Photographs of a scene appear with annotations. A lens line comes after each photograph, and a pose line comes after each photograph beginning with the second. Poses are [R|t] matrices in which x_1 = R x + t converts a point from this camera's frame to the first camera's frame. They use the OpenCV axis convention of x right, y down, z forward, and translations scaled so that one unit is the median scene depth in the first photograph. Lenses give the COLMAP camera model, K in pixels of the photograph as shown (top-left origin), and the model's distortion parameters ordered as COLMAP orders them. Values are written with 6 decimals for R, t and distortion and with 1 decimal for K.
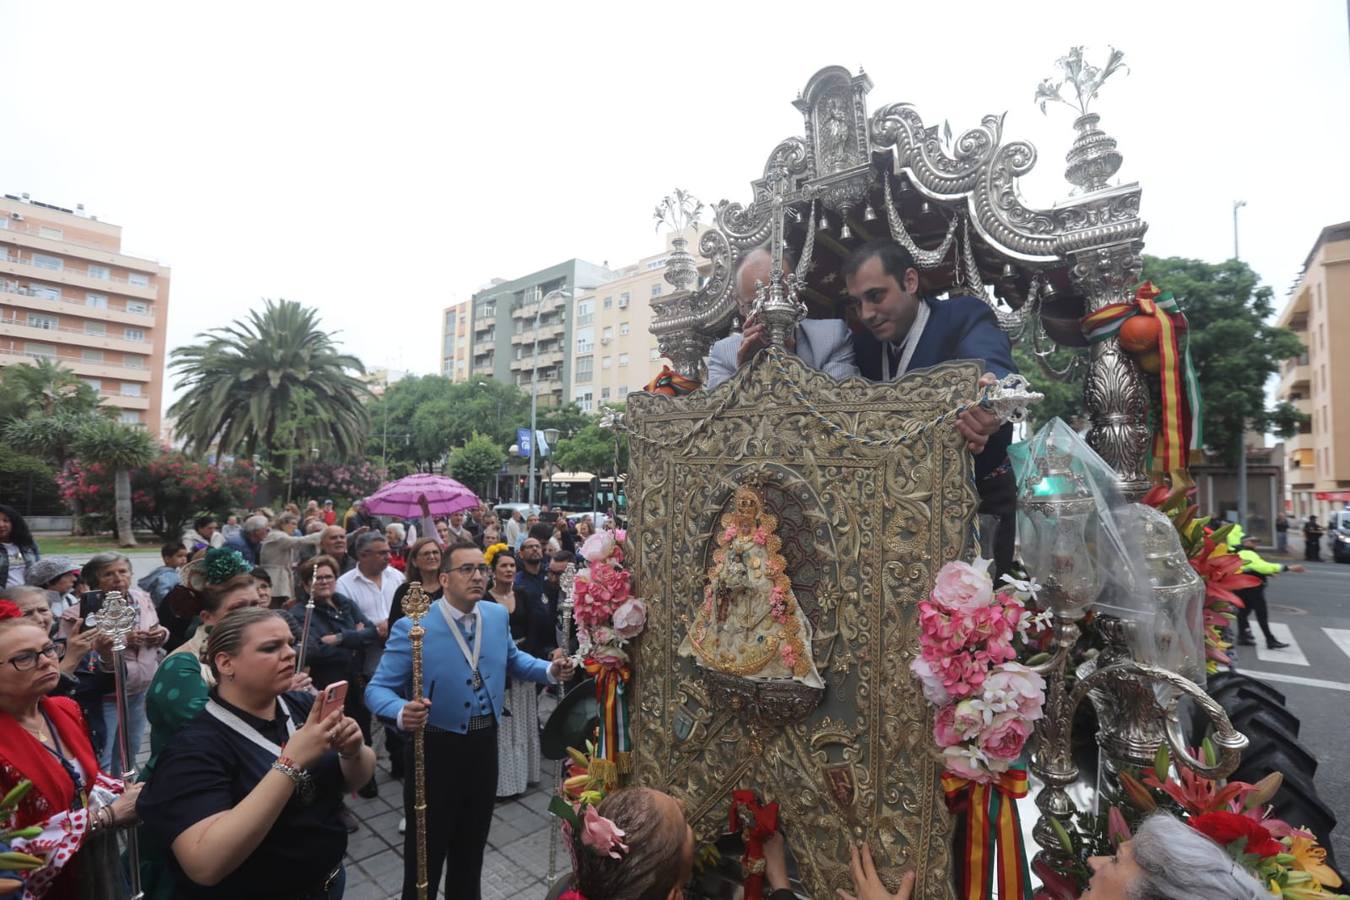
lens RADIAL K [[625.9, 0, 684.1], [0, 625.9, 450.7], [0, 0, 1]] dist [-0.036444, 0.011558]
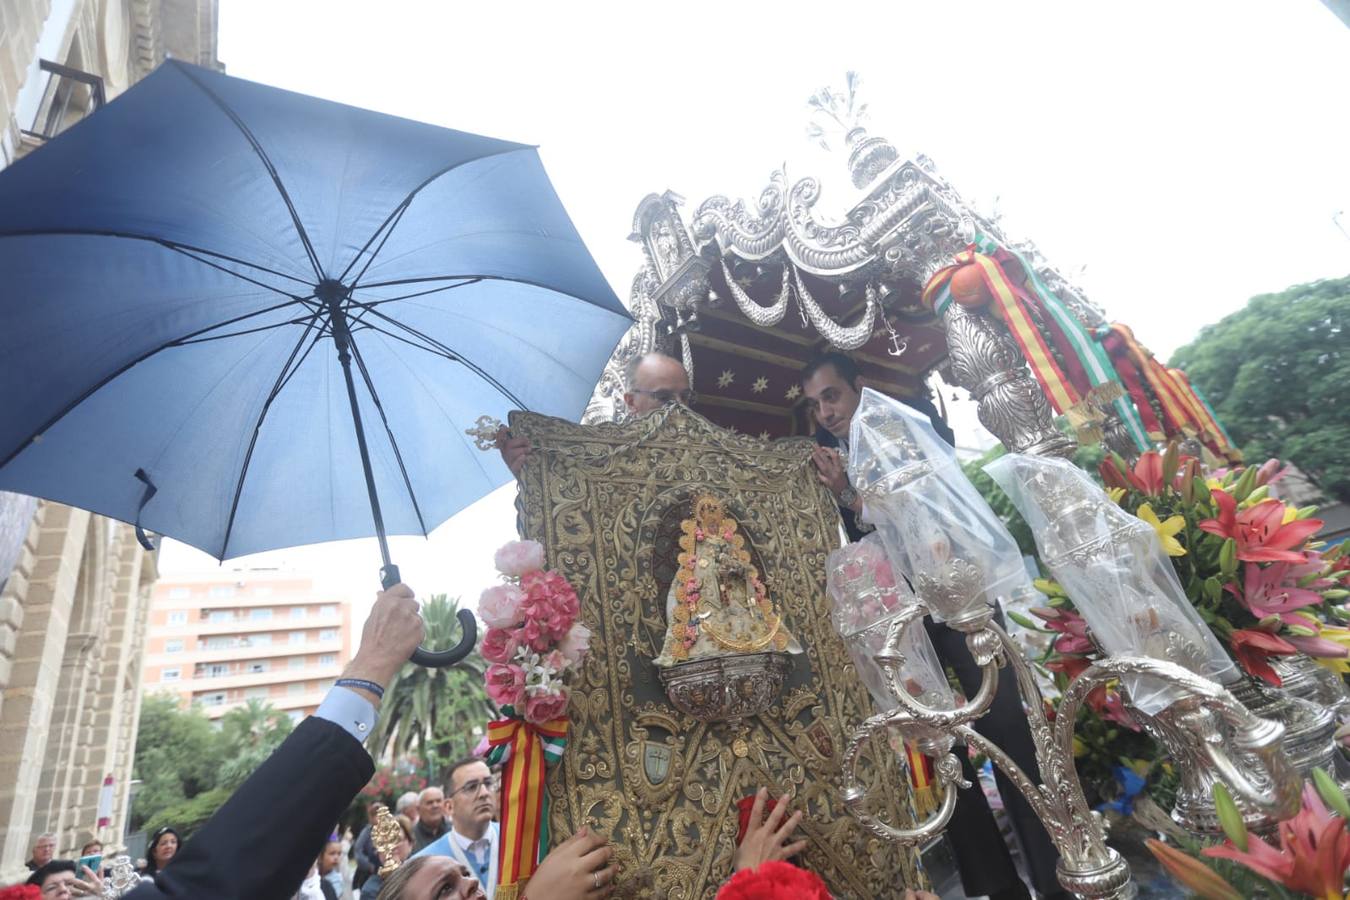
lens RADIAL K [[621.8, 0, 684.0], [0, 621.8, 451.0], [0, 0, 1]] dist [-0.032352, 0.007305]
pose [[0.942705, -0.296393, -0.153162, 0.022890], [0.229128, 0.908863, -0.348523, 0.012633], [0.242503, 0.293460, 0.924702, 0.008909]]
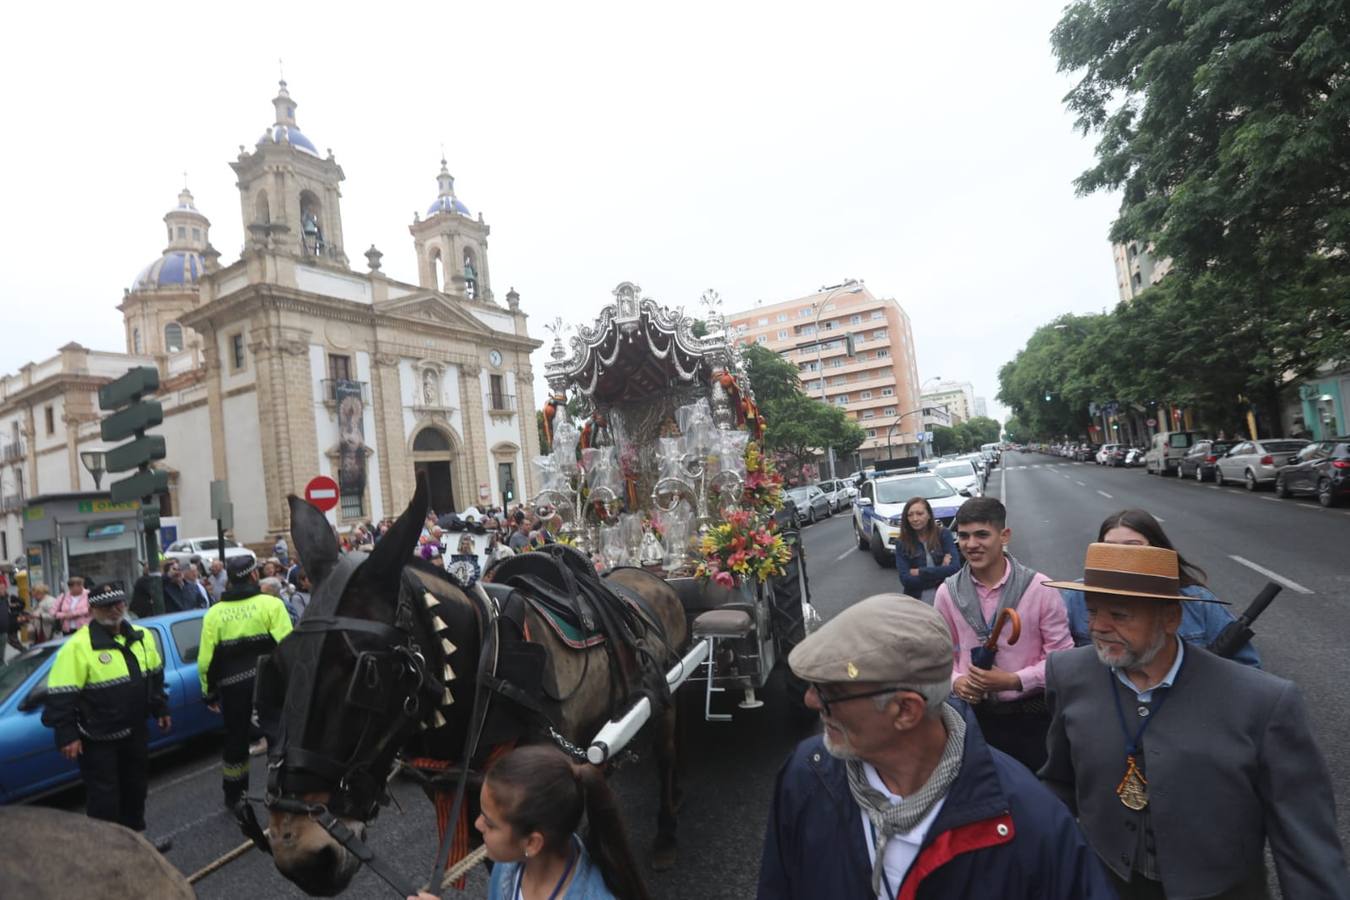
lens RADIAL K [[626.7, 0, 683.9], [0, 626.7, 448.7], [0, 0, 1]] dist [-0.033653, 0.010754]
pose [[0.222075, -0.083351, -0.971460, 1.160097], [0.169159, 0.984524, -0.045803, 0.047295], [0.960244, -0.154160, 0.232738, 0.520948]]
